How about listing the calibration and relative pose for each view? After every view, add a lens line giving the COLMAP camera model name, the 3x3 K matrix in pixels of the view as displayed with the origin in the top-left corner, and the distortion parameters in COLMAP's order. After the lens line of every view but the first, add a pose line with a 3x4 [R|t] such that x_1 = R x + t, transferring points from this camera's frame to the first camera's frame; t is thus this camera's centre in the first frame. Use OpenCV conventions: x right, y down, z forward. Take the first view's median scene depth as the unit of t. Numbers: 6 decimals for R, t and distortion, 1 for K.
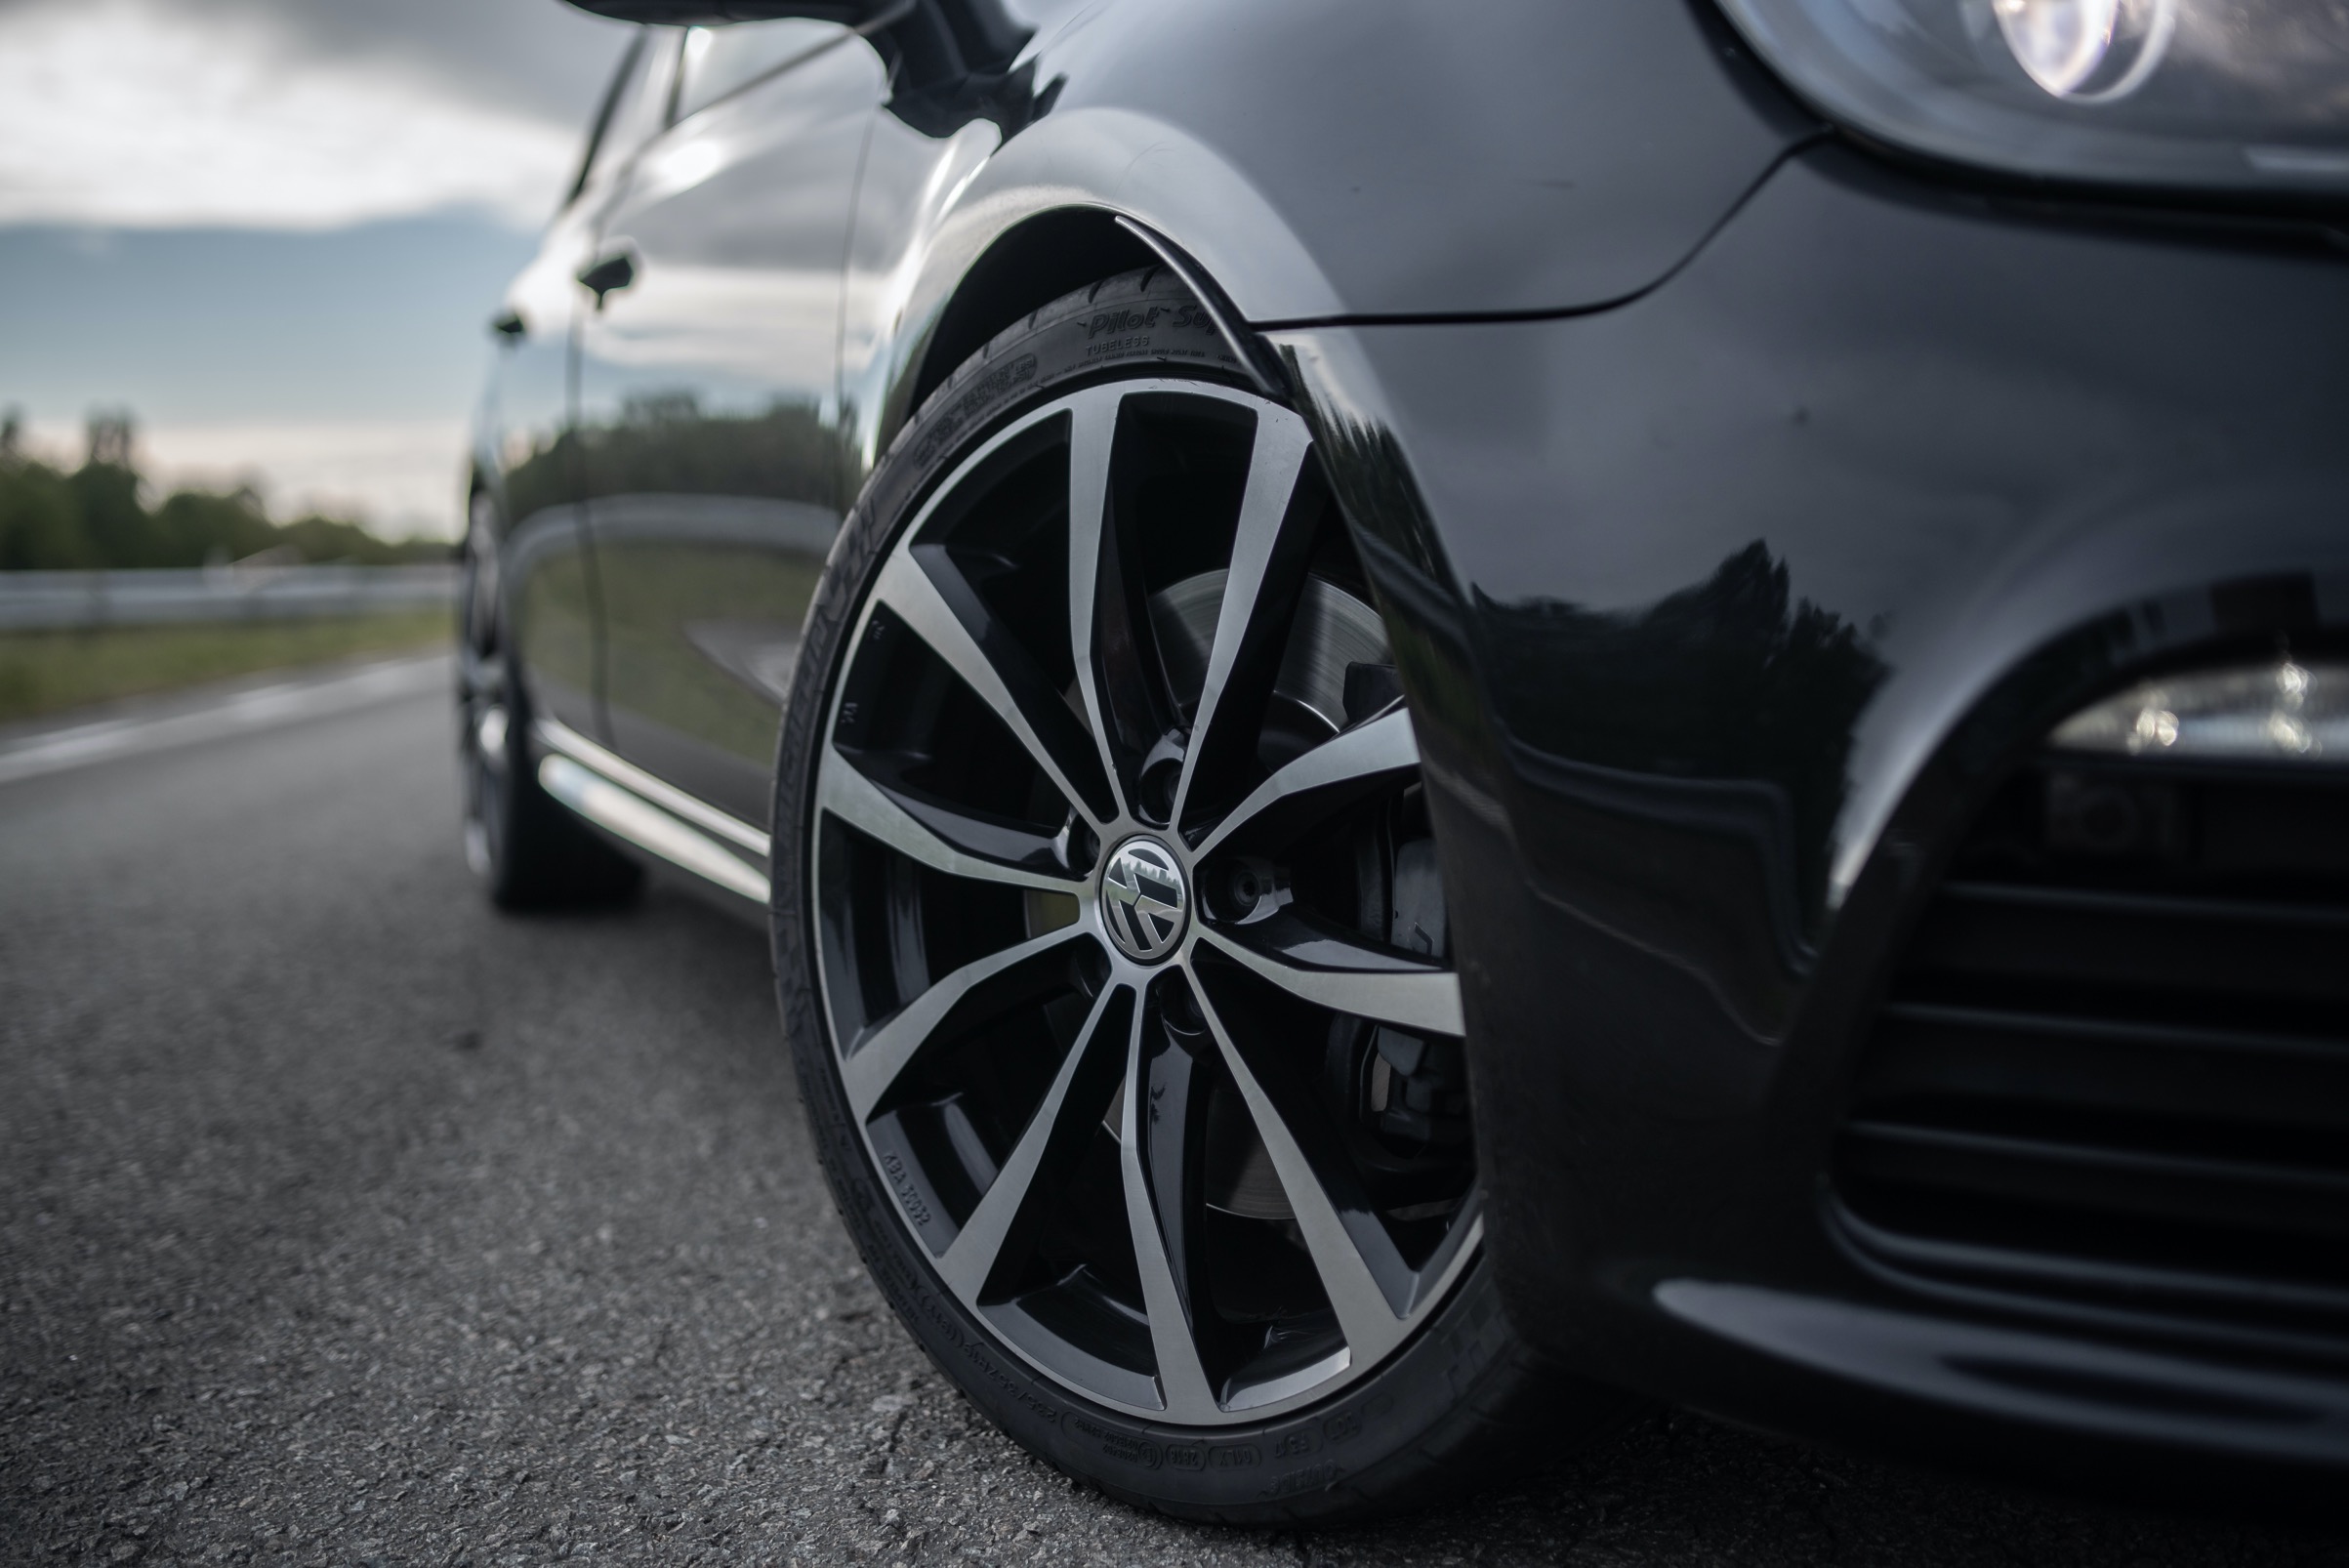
lens RADIAL K [[2414.1, 0, 1174.5], [0, 2414.1, 784.0], [0, 0, 1]] dist [-0.045086, 0.010283]
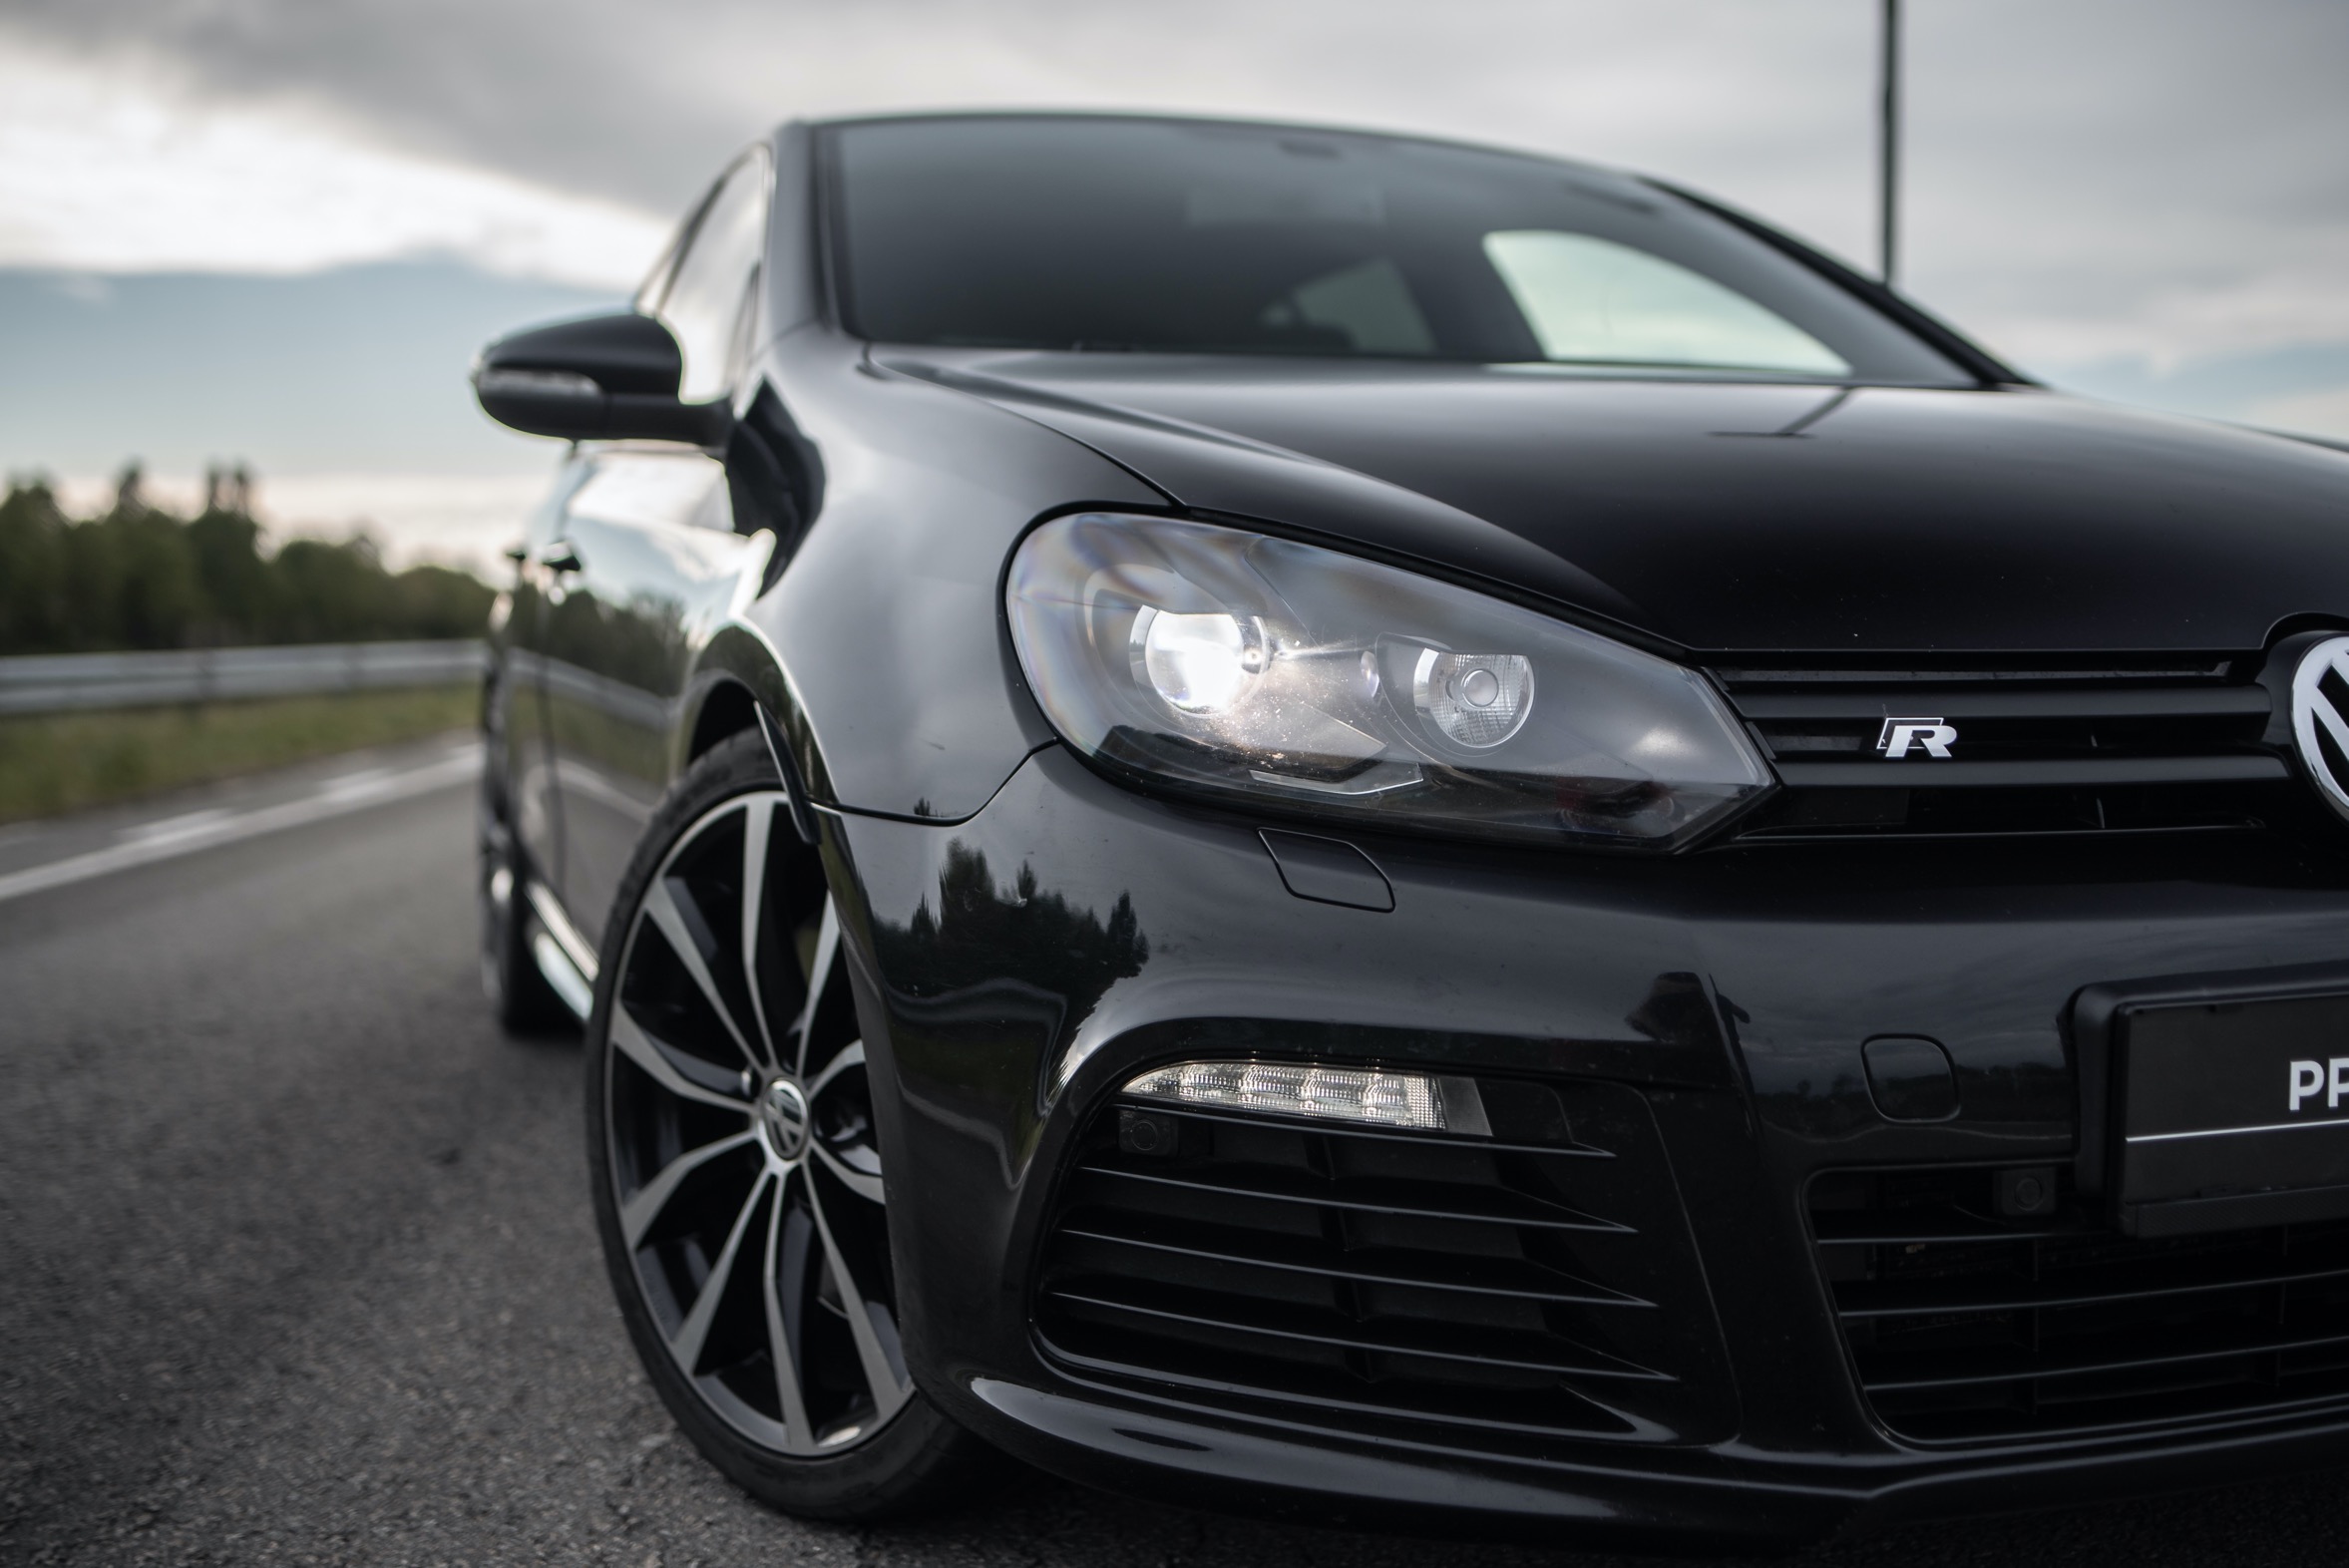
lens RADIAL K [[2453.5, 0, 1157.2], [0, 2453.5, 776.9], [0, 0, 1]] dist [-0.023064, -0.031881]
pose [[0.998524, 0.011907, -0.052984, 0.232856], [-0.013374, 0.999534, -0.027421, -0.100974], [0.052633, 0.028089, 0.998219, -0.441710]]
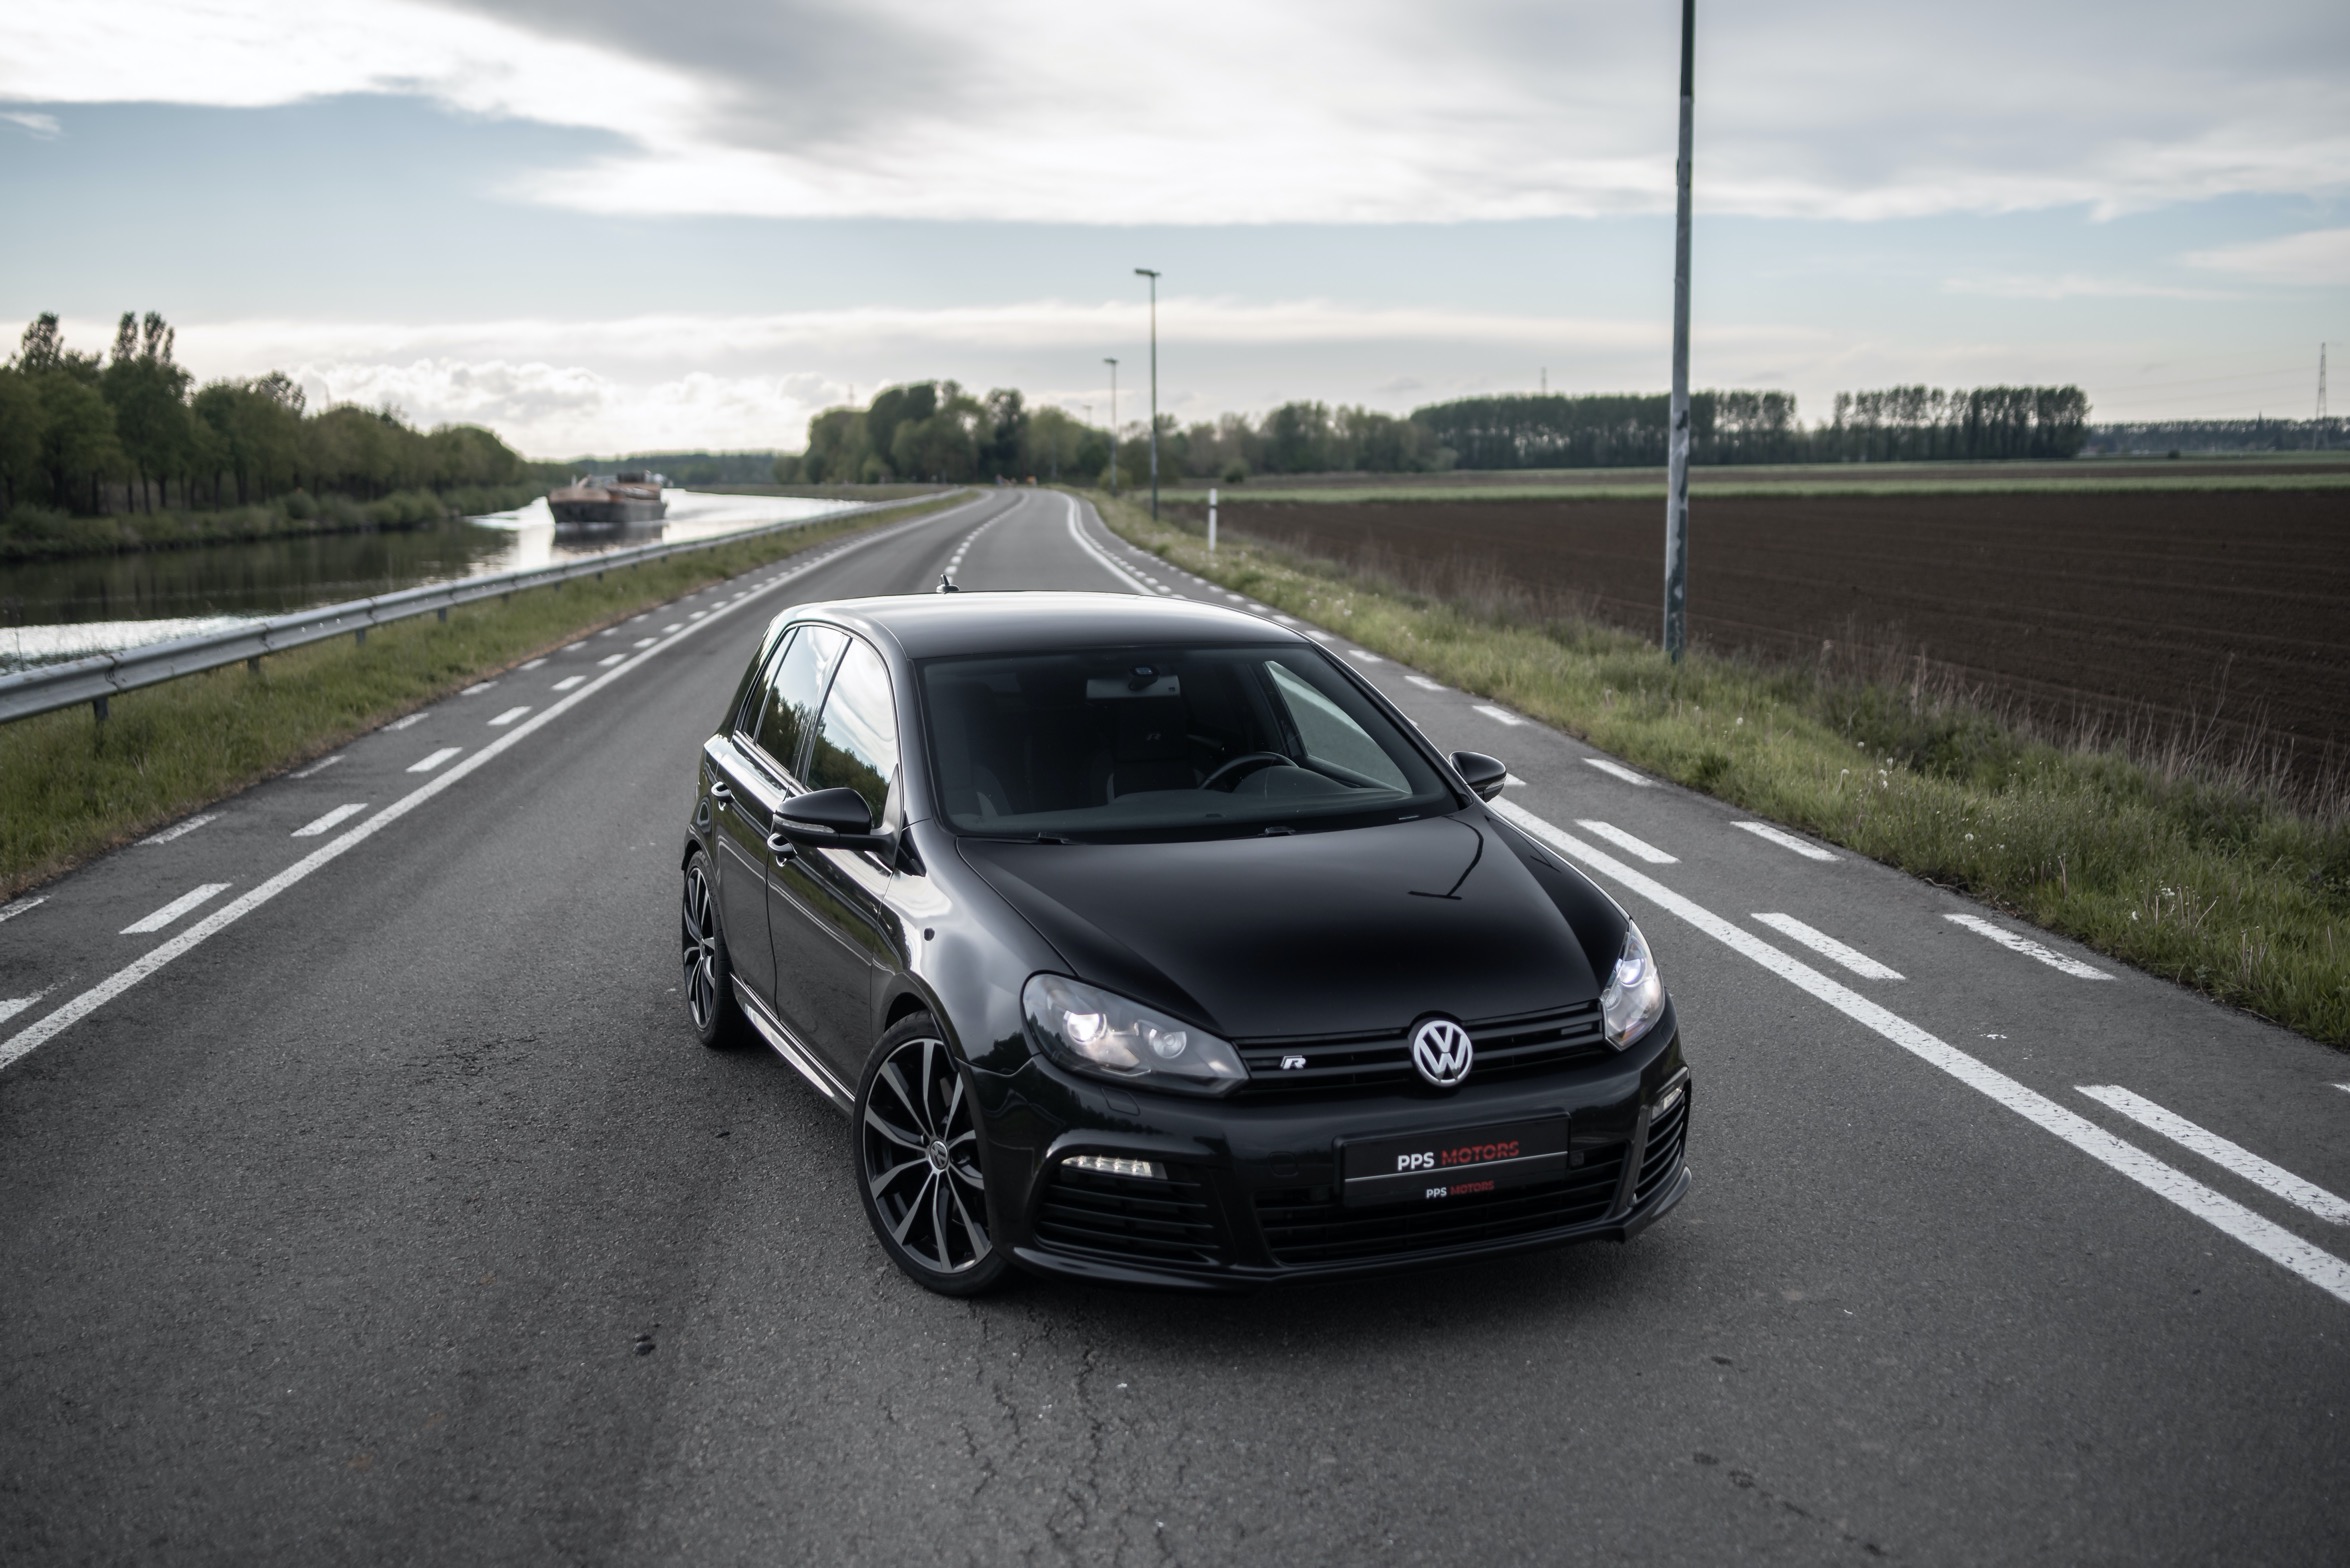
lens RADIAL K [[2415.1, 0, 1175.0], [0, 2415.1, 784.0], [0, 0, 1]] dist [-0.045086, 0.010283]
pose [[0.999851, 0.012737, -0.011660, 0.343046], [-0.012300, 0.999245, 0.036857, -0.592112], [0.012121, -0.036708, 0.999253, -2.504130]]
